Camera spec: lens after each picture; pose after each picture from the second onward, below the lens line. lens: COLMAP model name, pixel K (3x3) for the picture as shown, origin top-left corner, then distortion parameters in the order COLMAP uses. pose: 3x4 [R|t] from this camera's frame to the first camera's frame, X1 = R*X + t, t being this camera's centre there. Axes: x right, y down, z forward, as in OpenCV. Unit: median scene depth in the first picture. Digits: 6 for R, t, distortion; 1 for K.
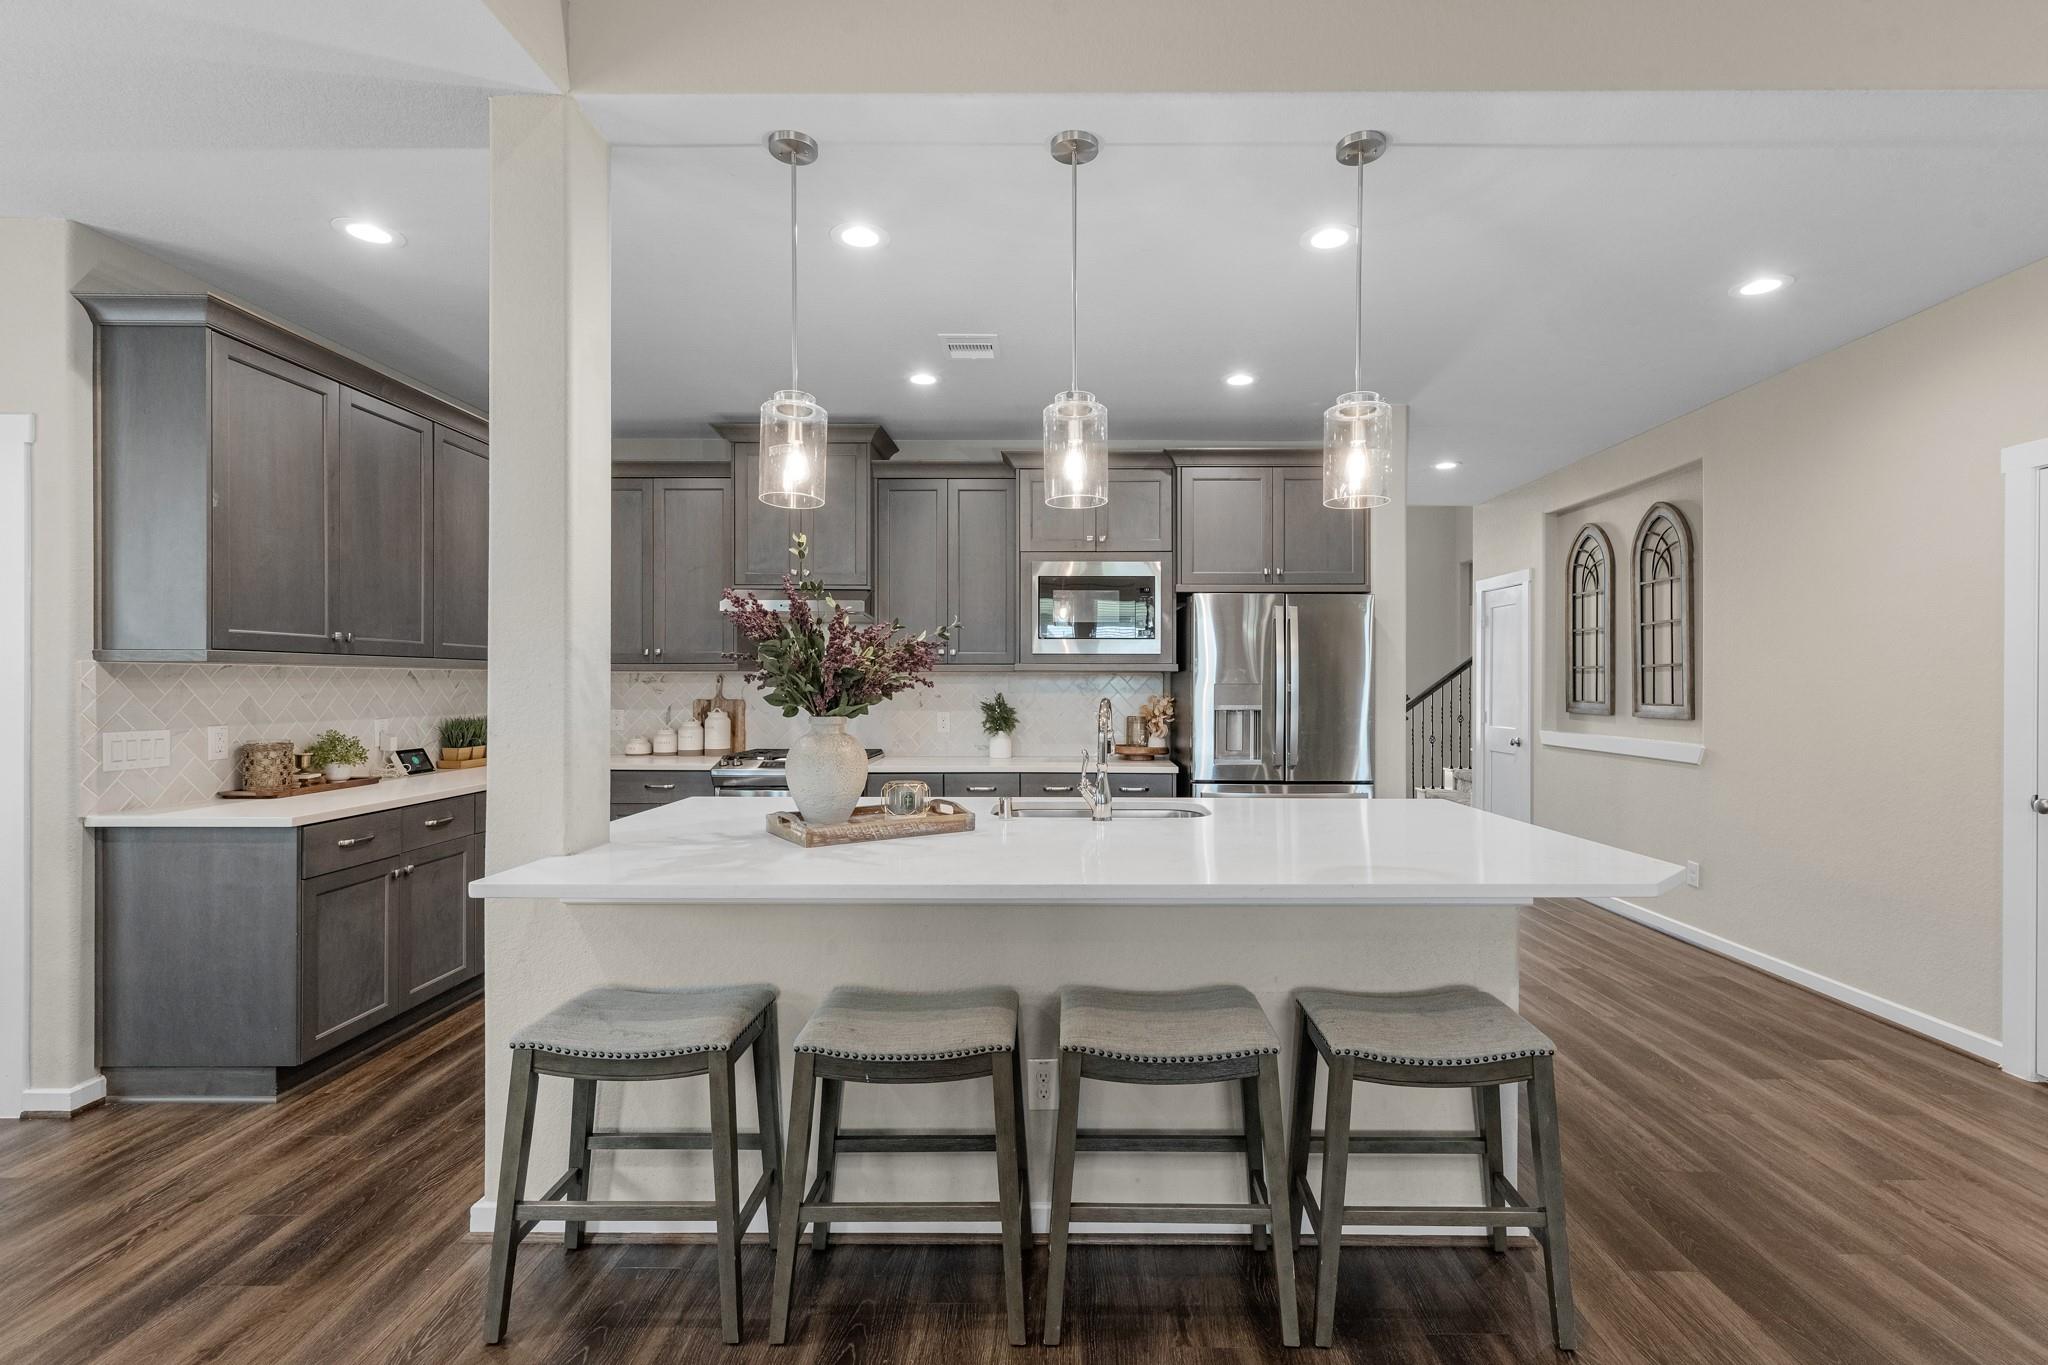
lens RADIAL K [[936.8, 0, 1043.4], [0, 936.8, 685.0], [0, 0, 1]] dist [-0.000480, 0.000408]
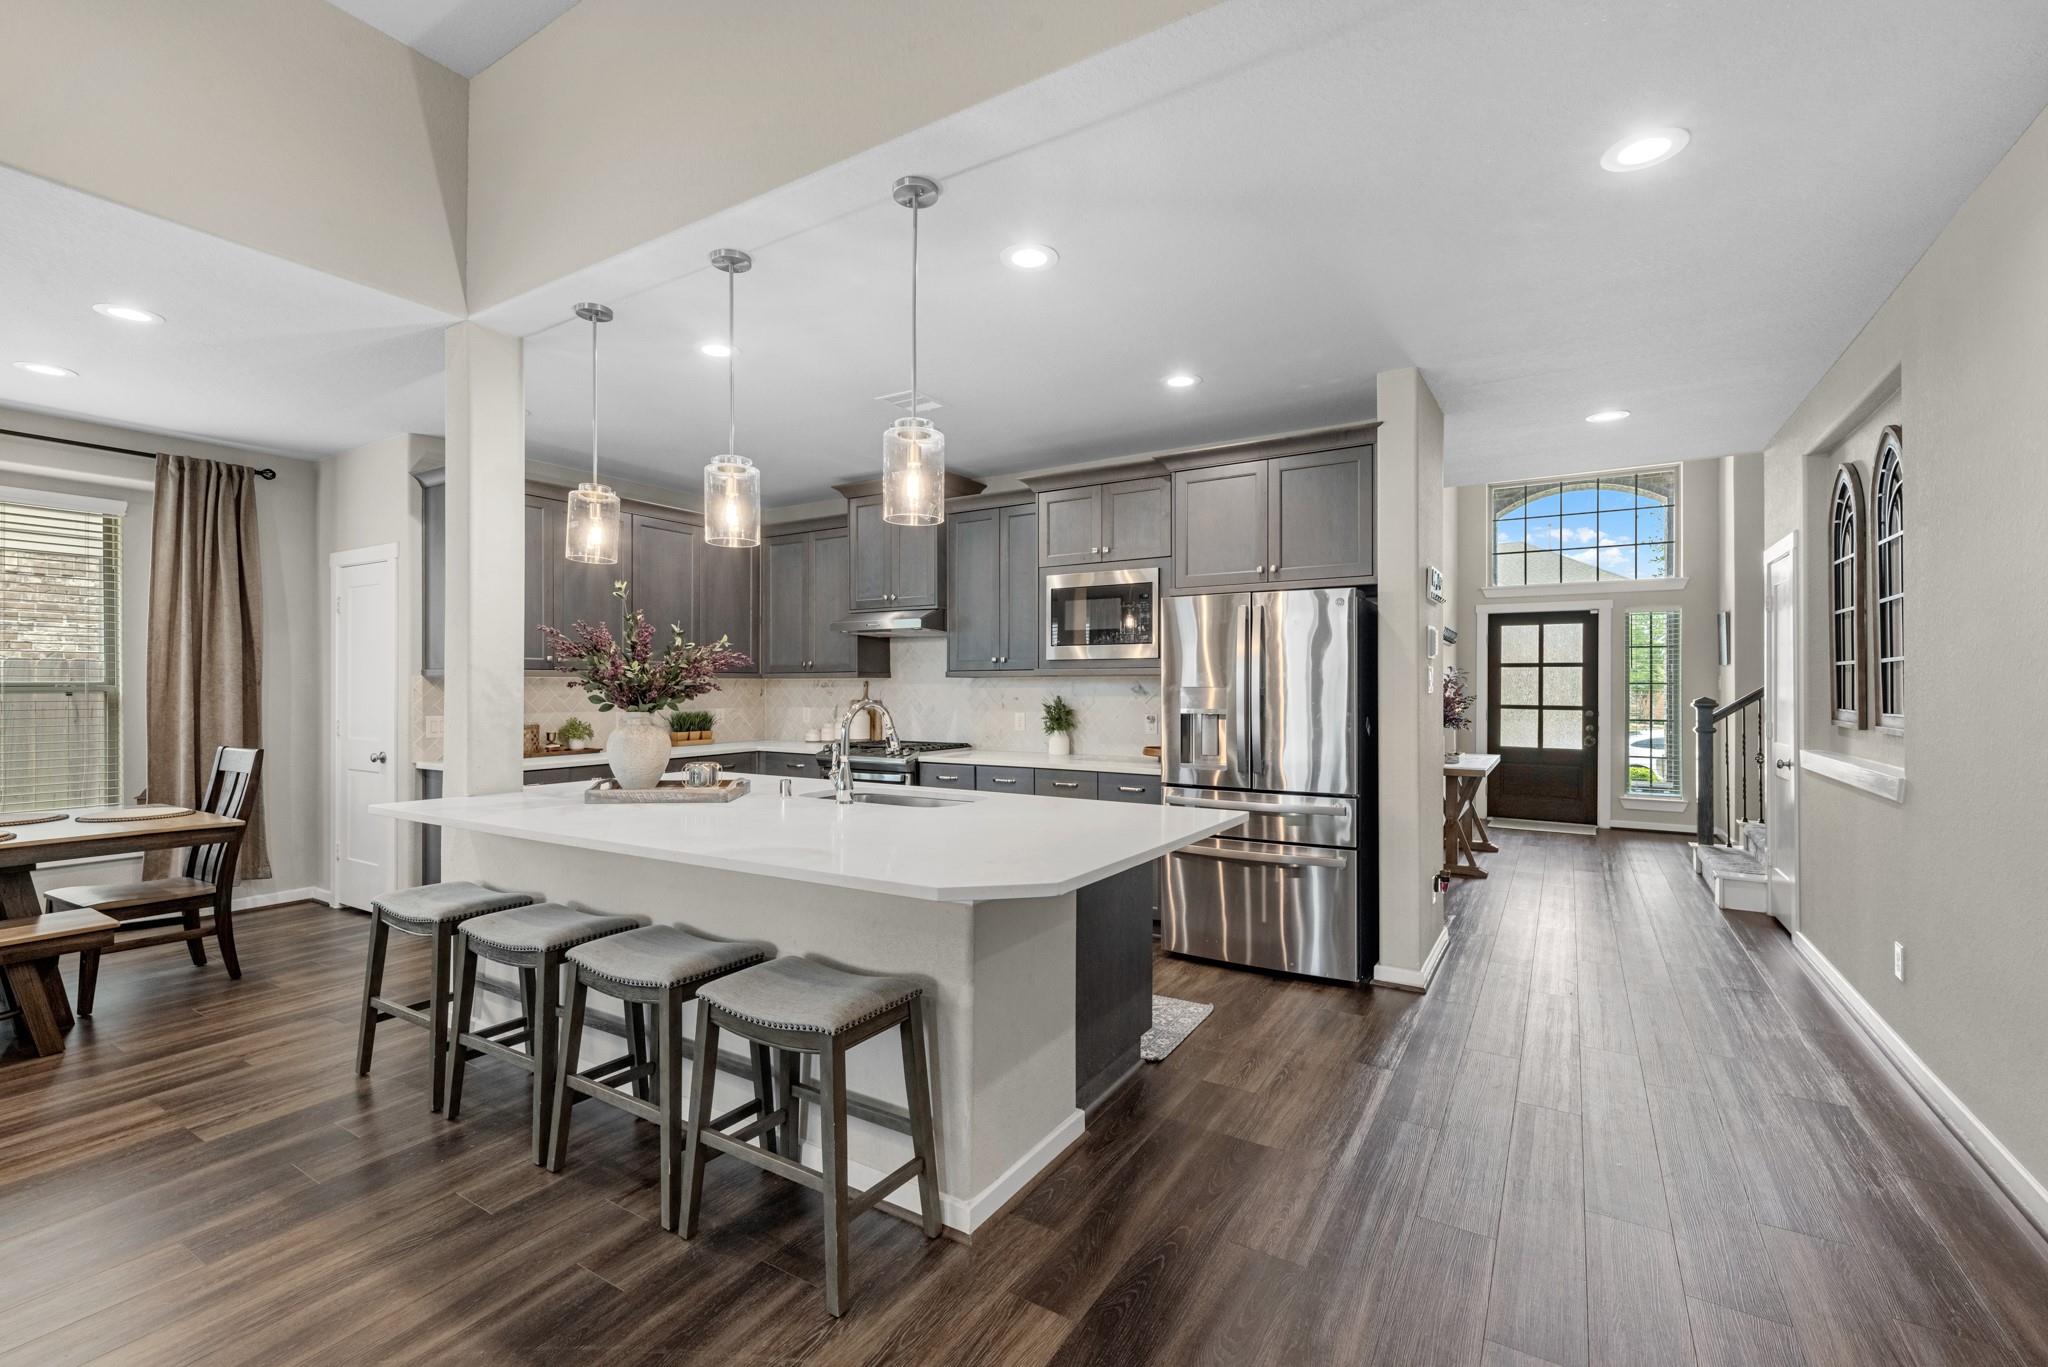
lens RADIAL K [[879.4, 0, 991.3], [0, 879.4, 680.1], [0, 0, 1]] dist [0.002644, -0.000108]
pose [[0.846357, -0.006063, -0.532582, 0.633878], [0.000958, 0.999951, -0.009861, 0.000232], [0.532616, 0.007835, 0.846321, 0.125355]]
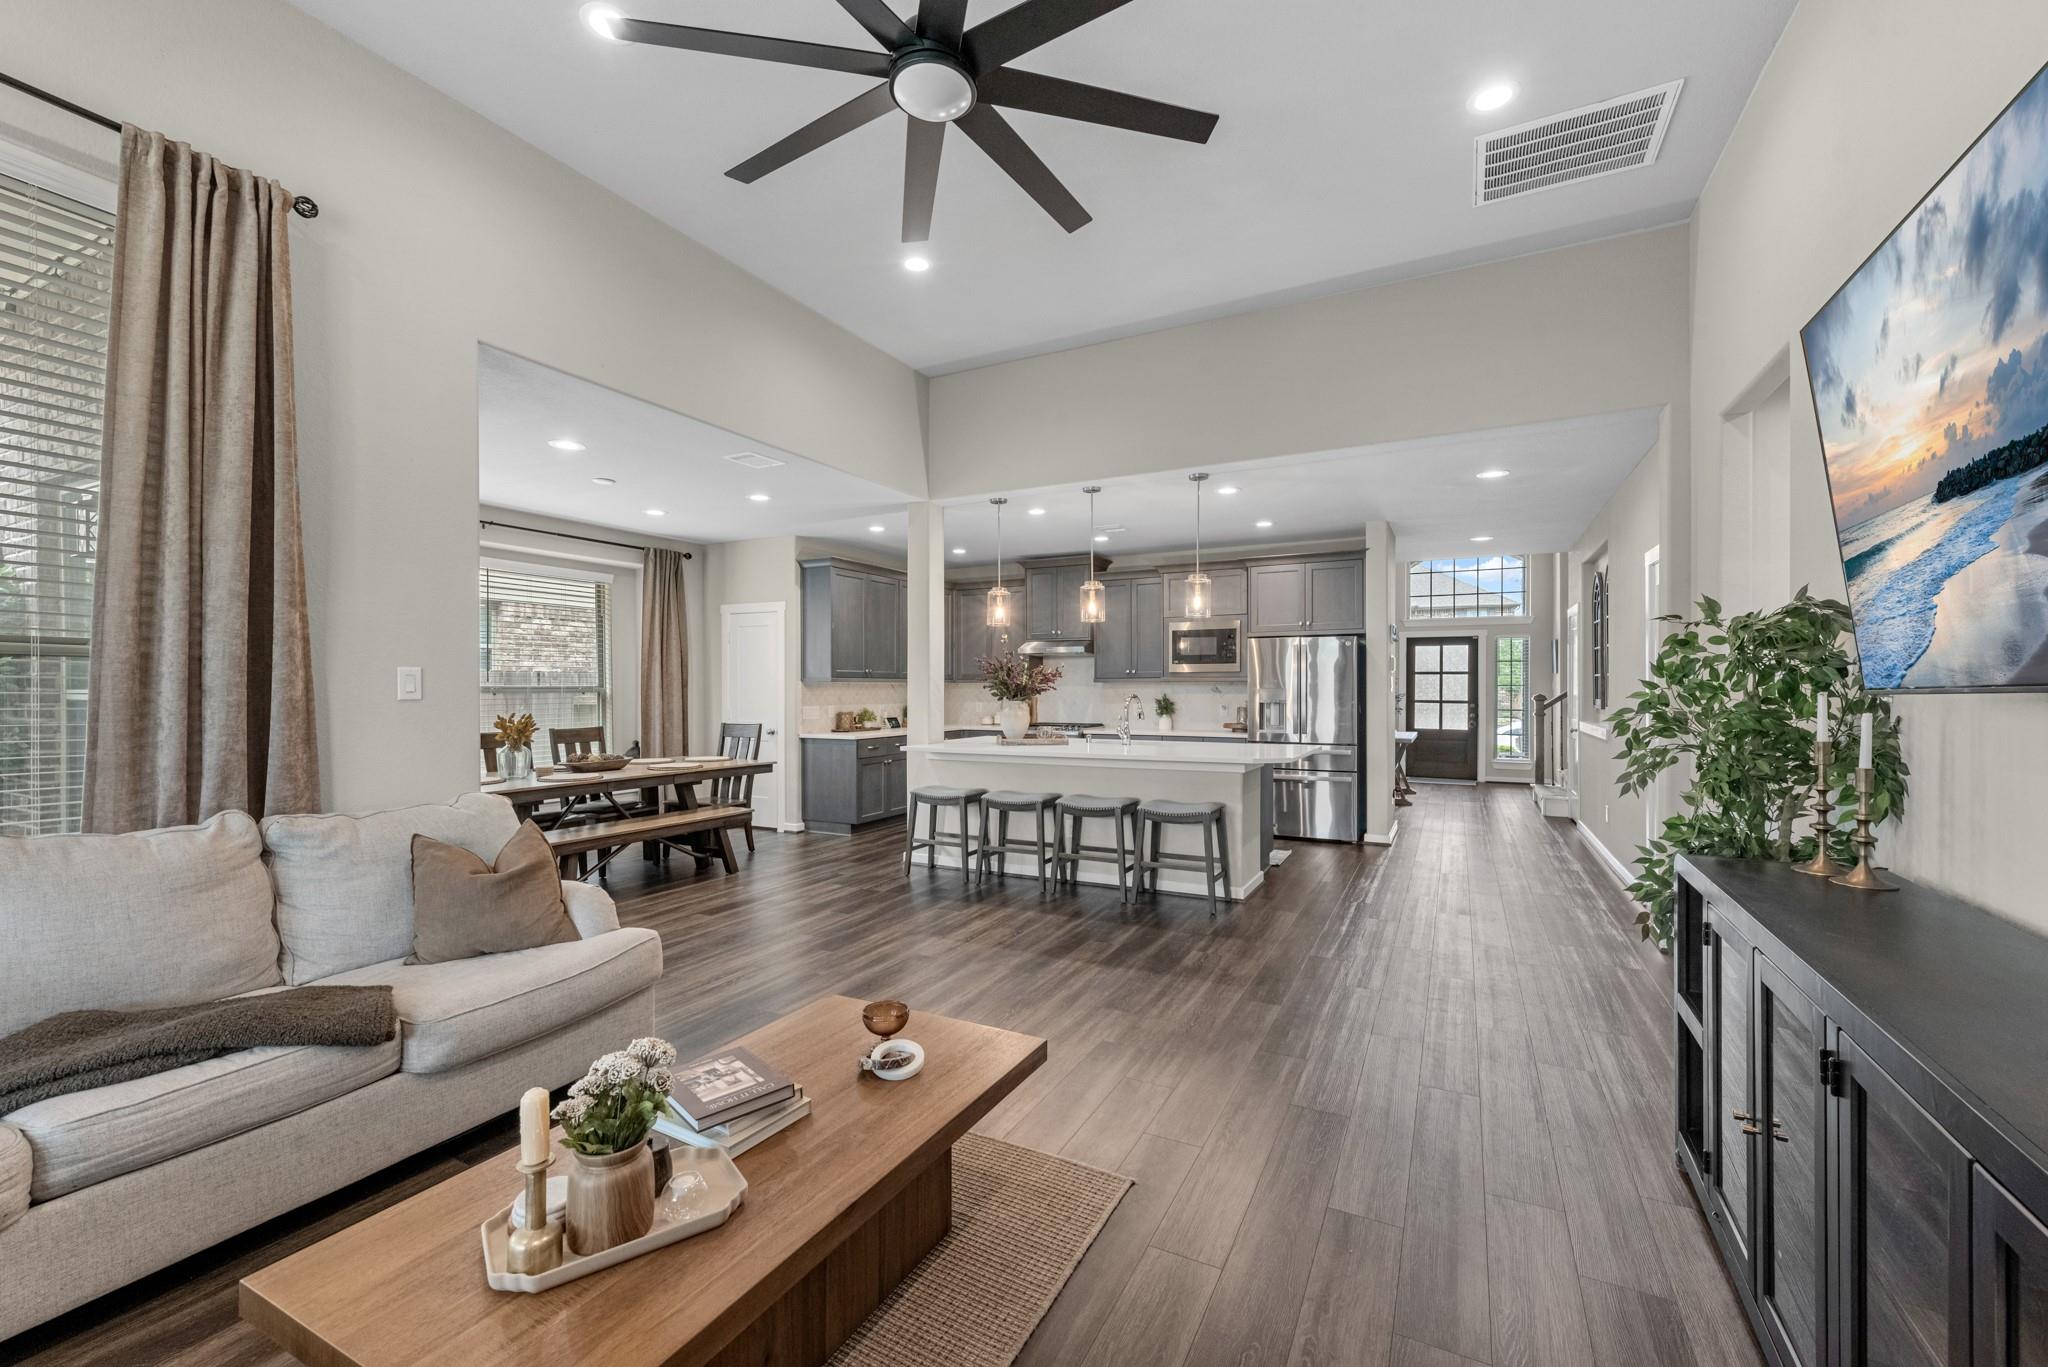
lens RADIAL K [[841.5, 0, 998.8], [0, 841.5, 686.5], [0, 0, 1]] dist [0.001340, 0.000024]
pose [[0.887444, -0.004270, -0.460896, 0.605482], [0.002472, 0.999987, -0.004506, 0.002064], [0.460909, 0.002860, 0.887443, -0.847355]]
